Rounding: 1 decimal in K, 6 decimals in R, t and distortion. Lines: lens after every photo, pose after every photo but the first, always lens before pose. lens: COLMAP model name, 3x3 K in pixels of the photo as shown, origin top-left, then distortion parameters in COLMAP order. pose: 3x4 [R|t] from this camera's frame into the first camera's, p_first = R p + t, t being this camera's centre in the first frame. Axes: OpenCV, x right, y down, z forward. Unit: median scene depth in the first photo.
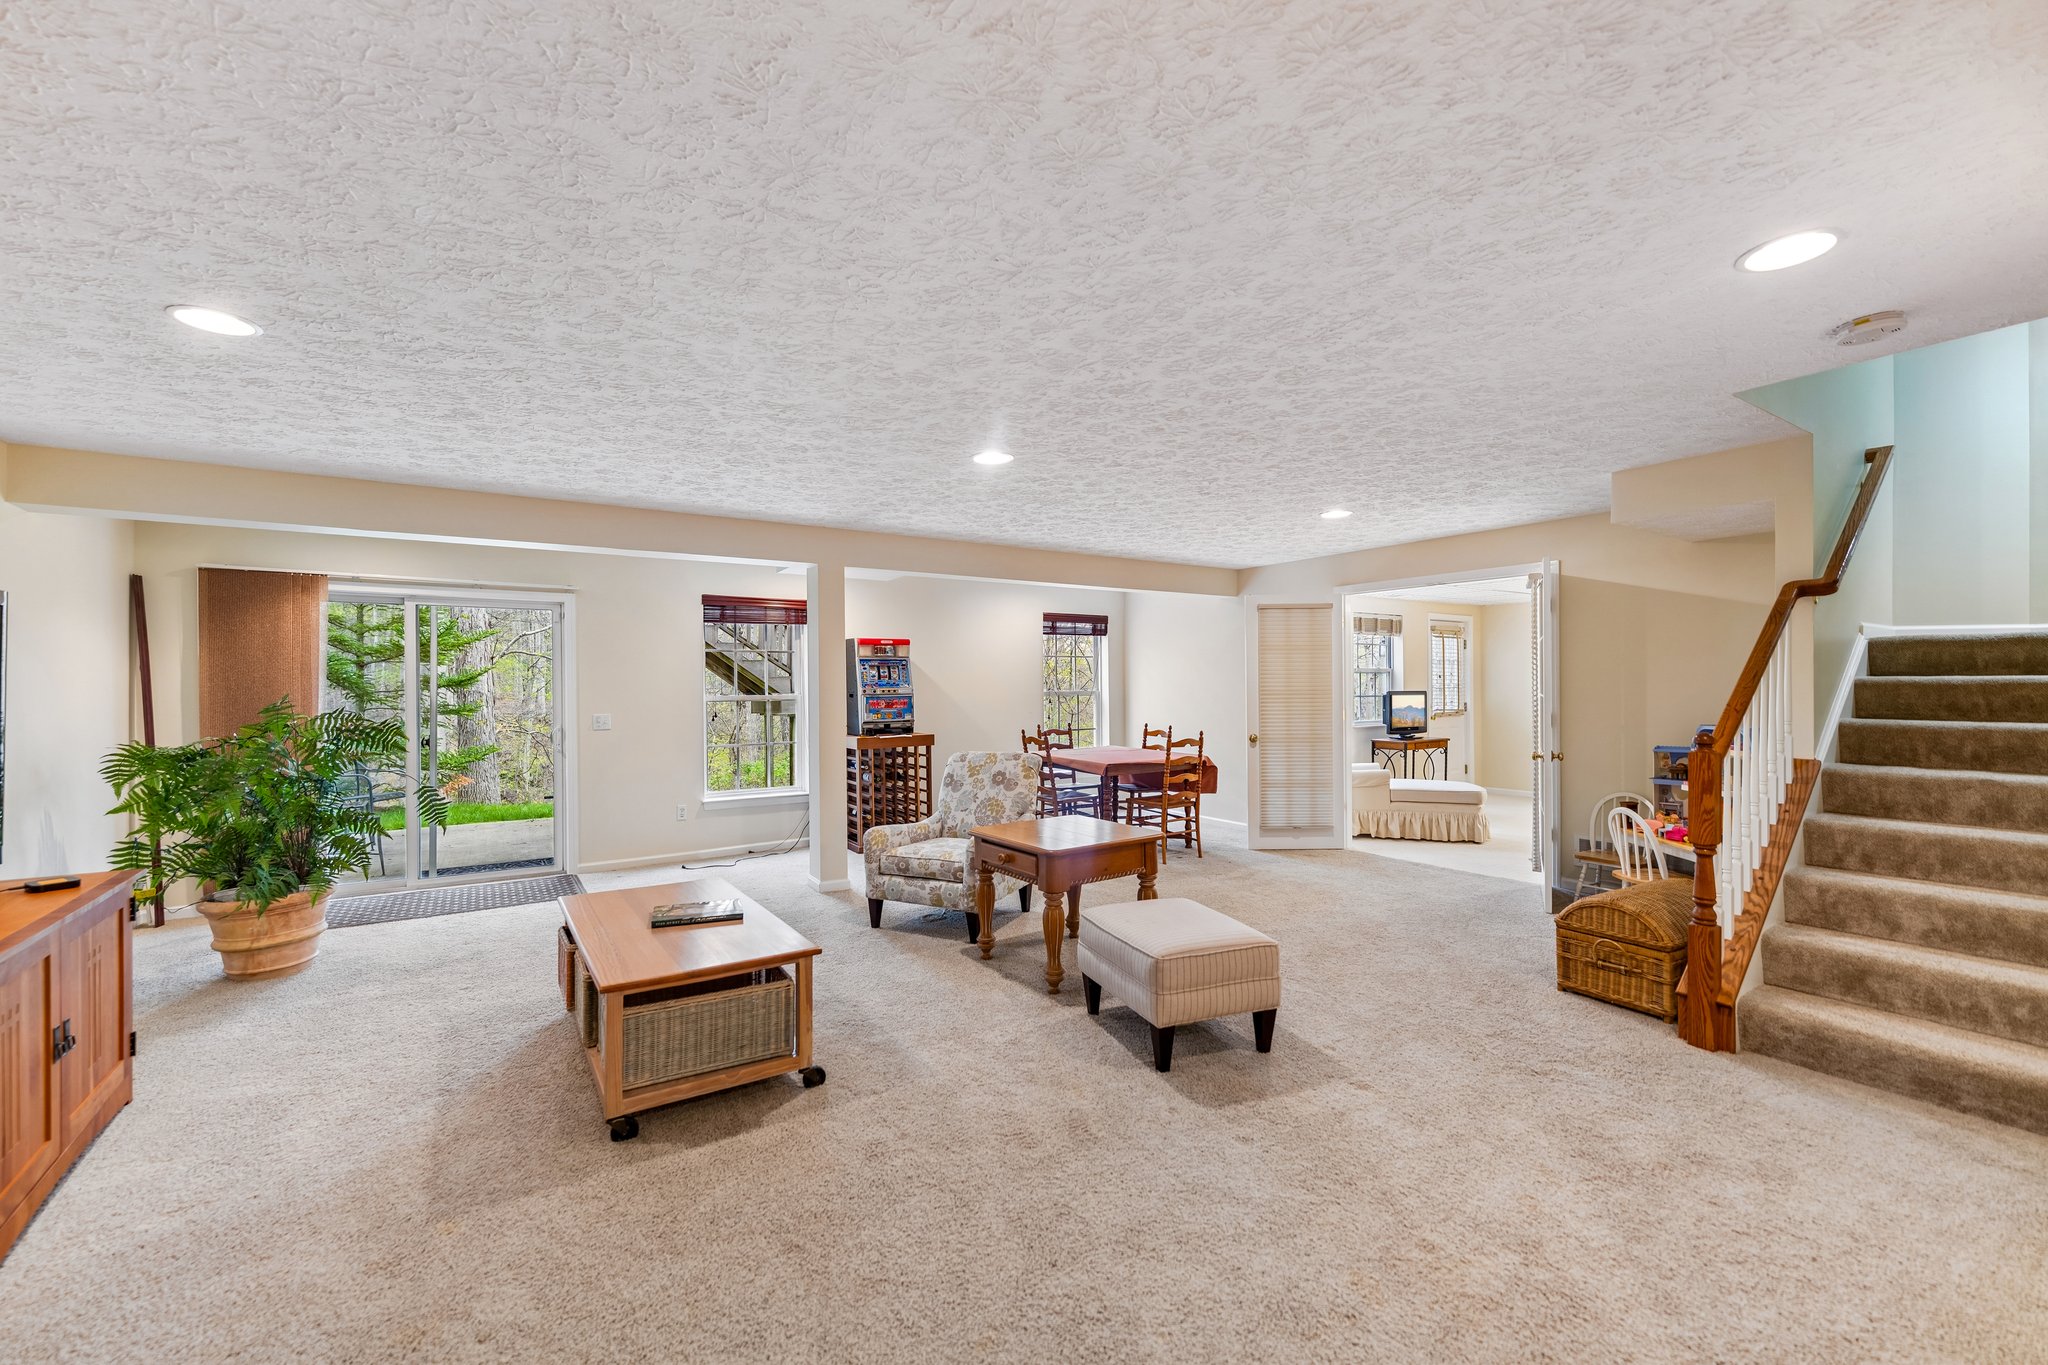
lens RADIAL K [[811.3, 0, 1024.0], [0, 811.3, 682.5], [0, 0, 1]] dist [0.000170, 0.000021]
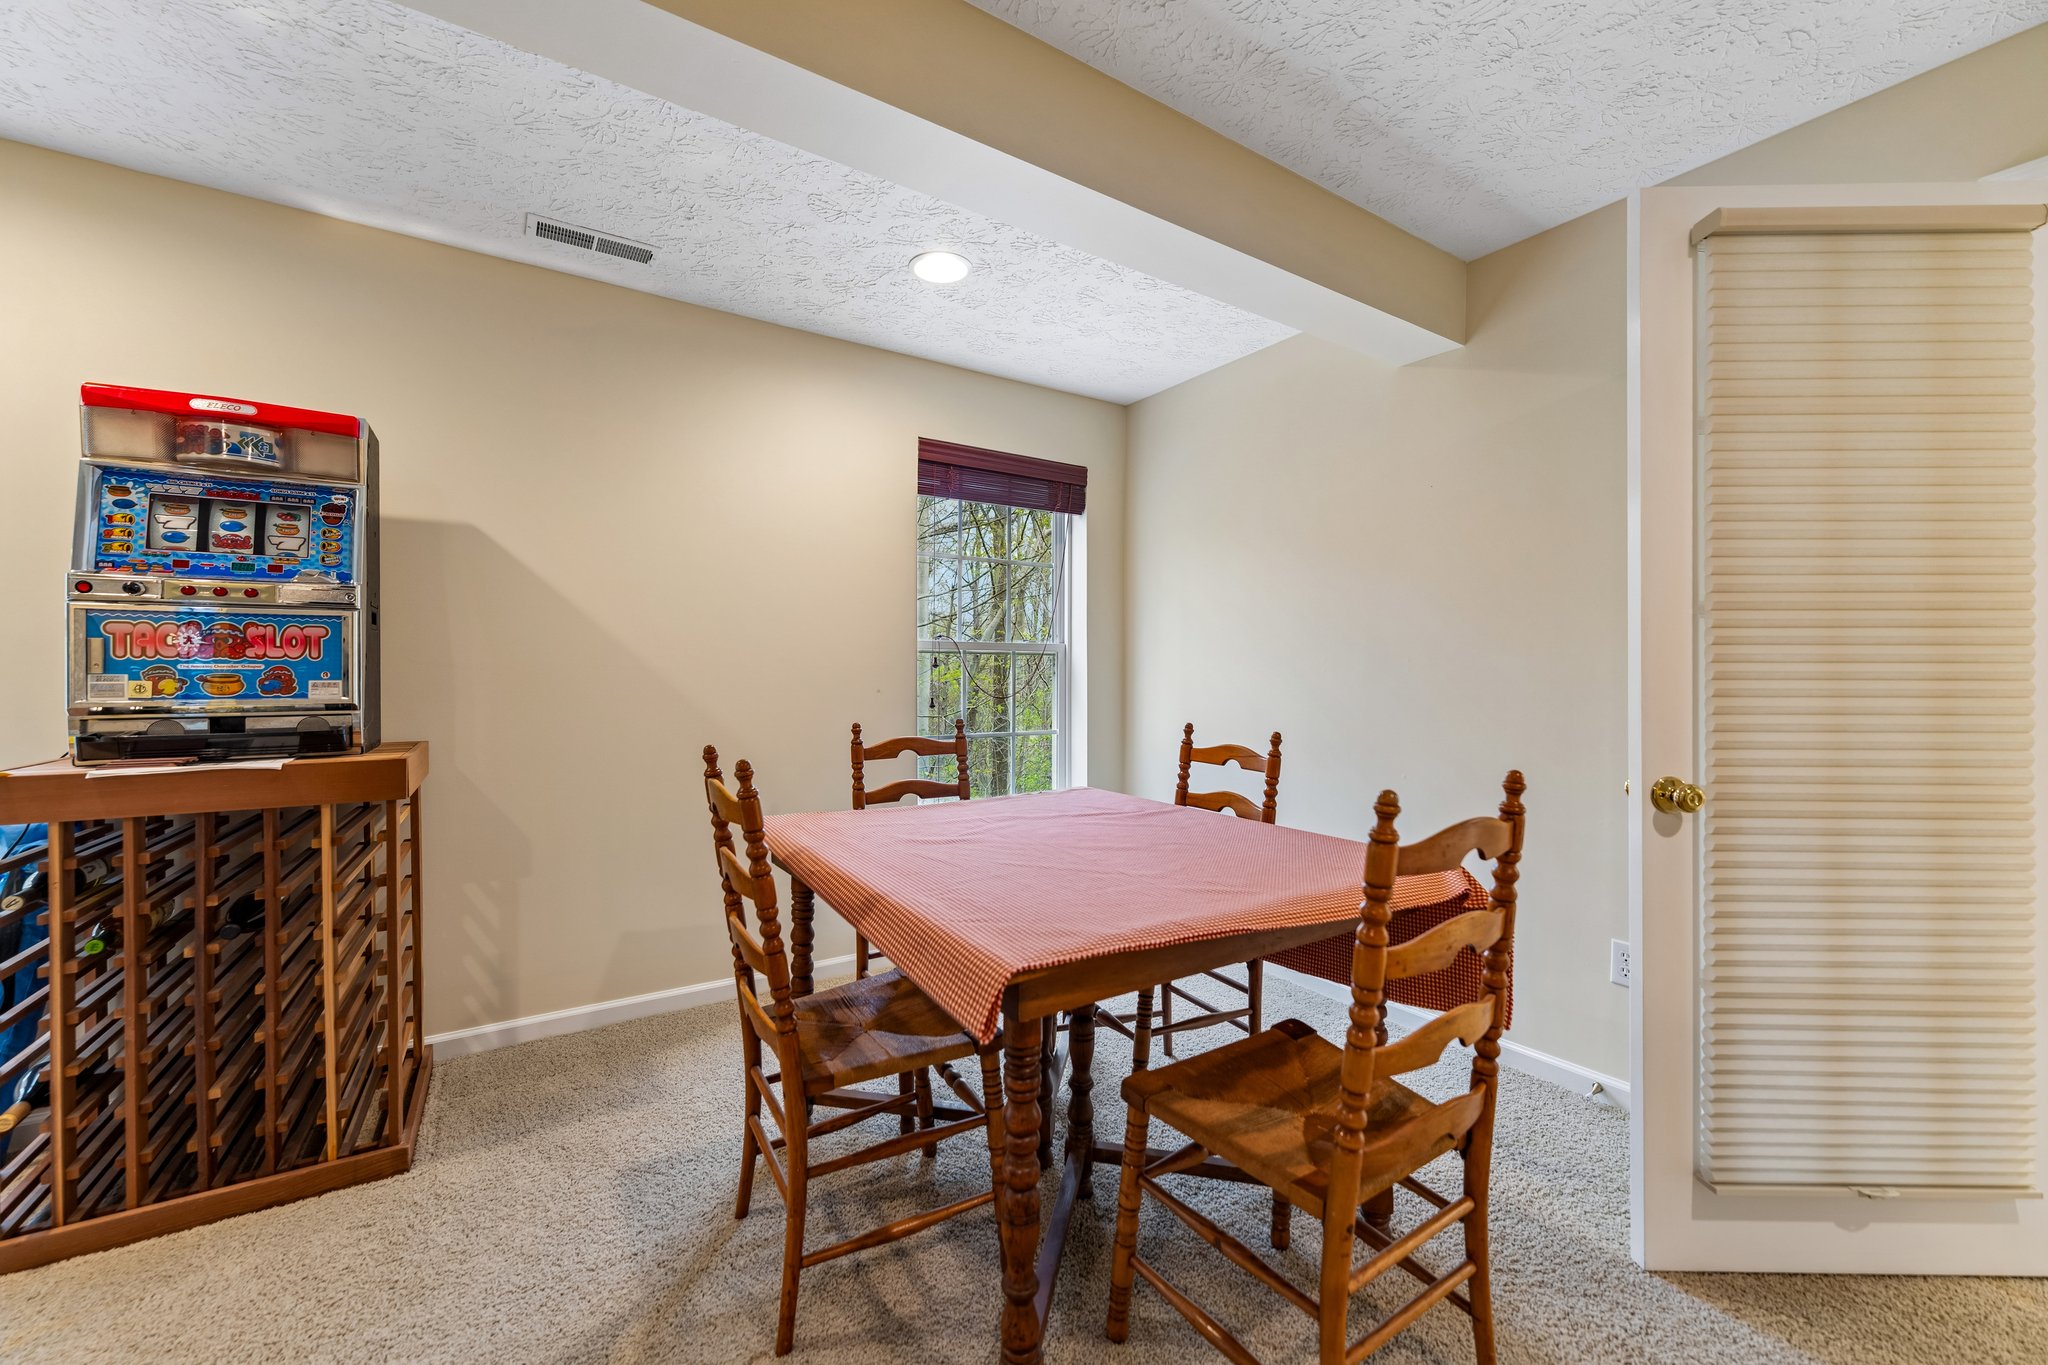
lens RADIAL K [[811.3, 0, 1024.0], [0, 811.3, 682.5], [0, 0, 1]] dist [0.000170, 0.000021]
pose [[0.999947, 0.008970, -0.005022, 0.089643], [-0.008967, 0.999960, 0.000649, 0.035362], [0.005027, -0.000604, 0.999987, 0.702026]]
